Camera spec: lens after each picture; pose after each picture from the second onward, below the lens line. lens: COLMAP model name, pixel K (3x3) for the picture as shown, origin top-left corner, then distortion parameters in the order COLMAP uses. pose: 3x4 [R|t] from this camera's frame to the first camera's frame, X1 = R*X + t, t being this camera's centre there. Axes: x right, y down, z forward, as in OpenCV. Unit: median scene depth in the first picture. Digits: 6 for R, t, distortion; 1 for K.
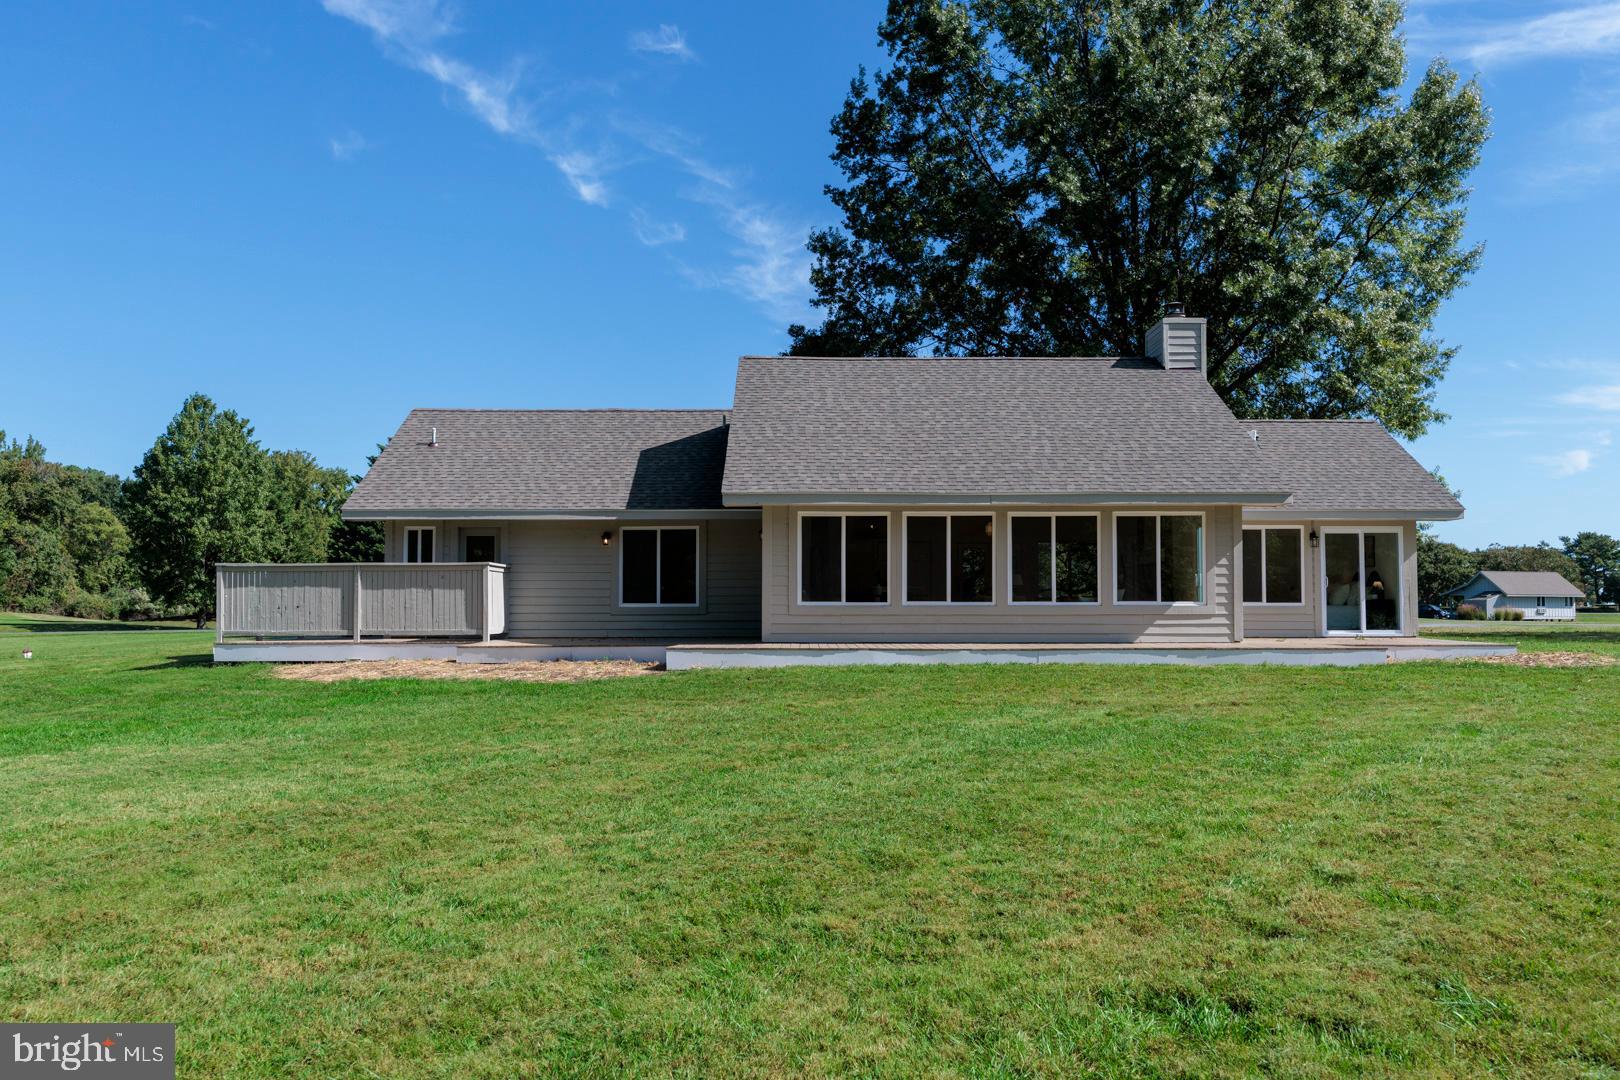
lens RADIAL K [[1331.9, 0, 809.2], [0, 1331.9, 538.3], [0, 0, 1]] dist [-0.004306, 0.000468]
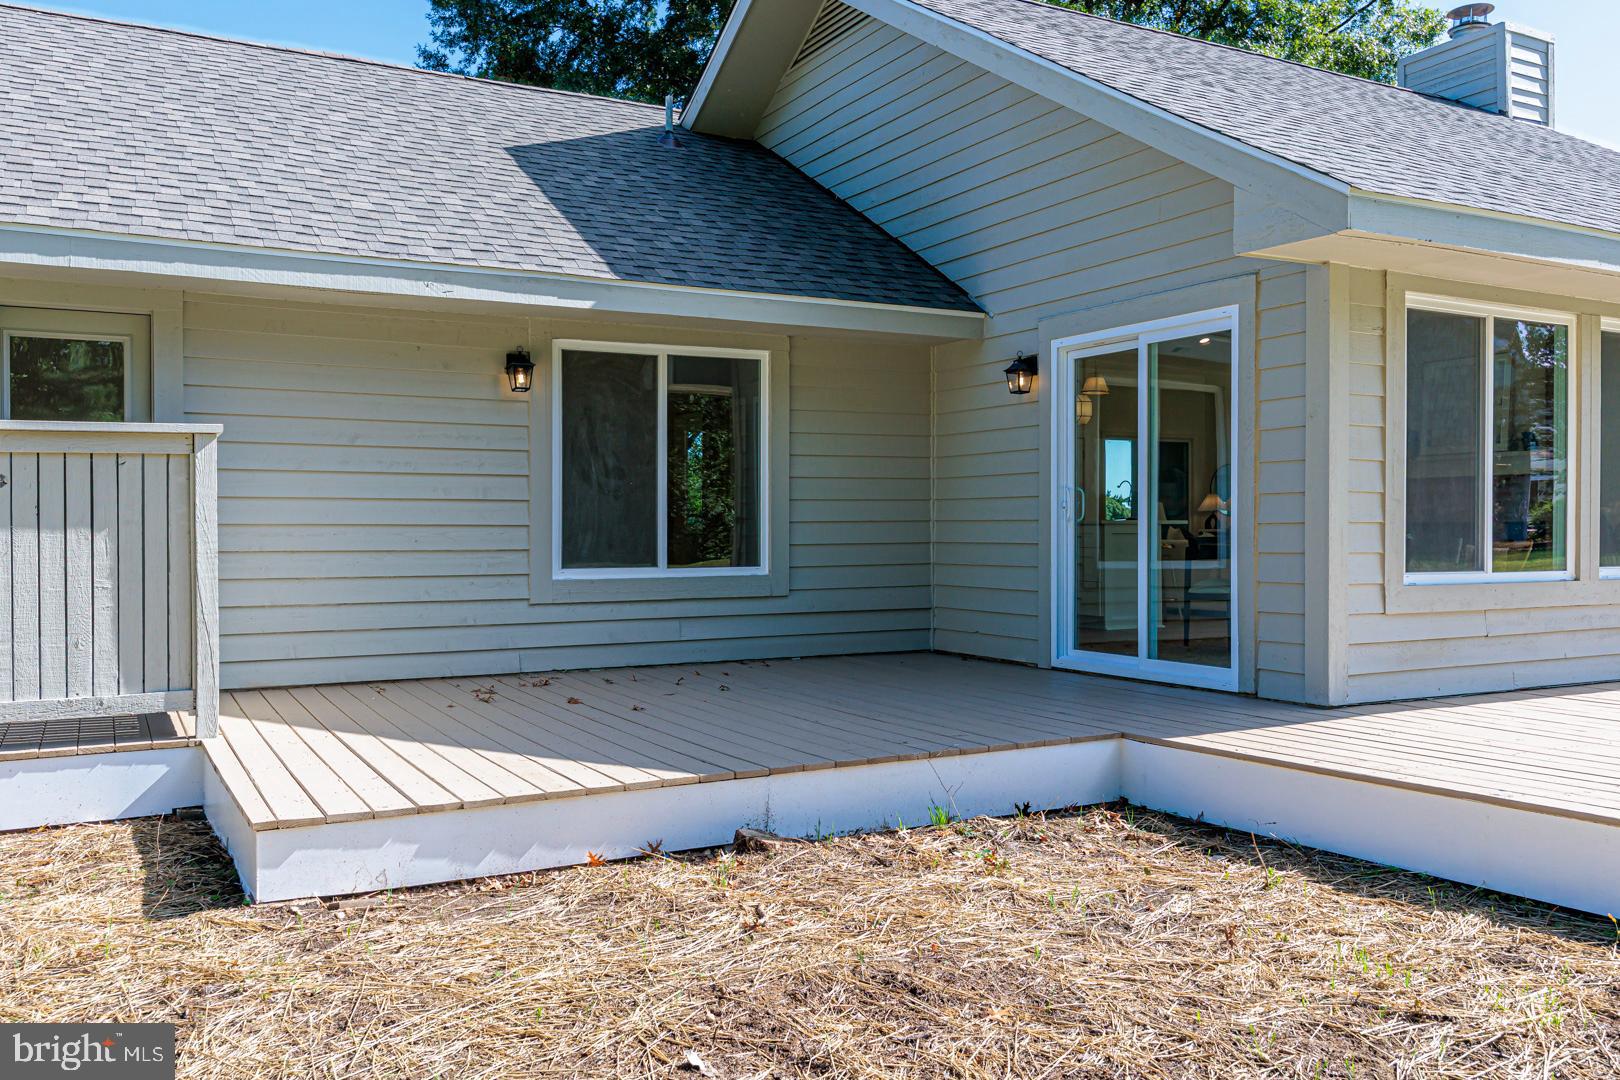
lens RADIAL K [[1331.9, 0, 806.7], [0, 1331.9, 540.0], [0, 0, 1]] dist [-0.004306, 0.000468]
pose [[0.872173, -0.005166, 0.489170, -0.266727], [-0.026901, 0.997925, 0.058502, 0.021590], [-0.488457, -0.064183, 0.870225, 0.723751]]
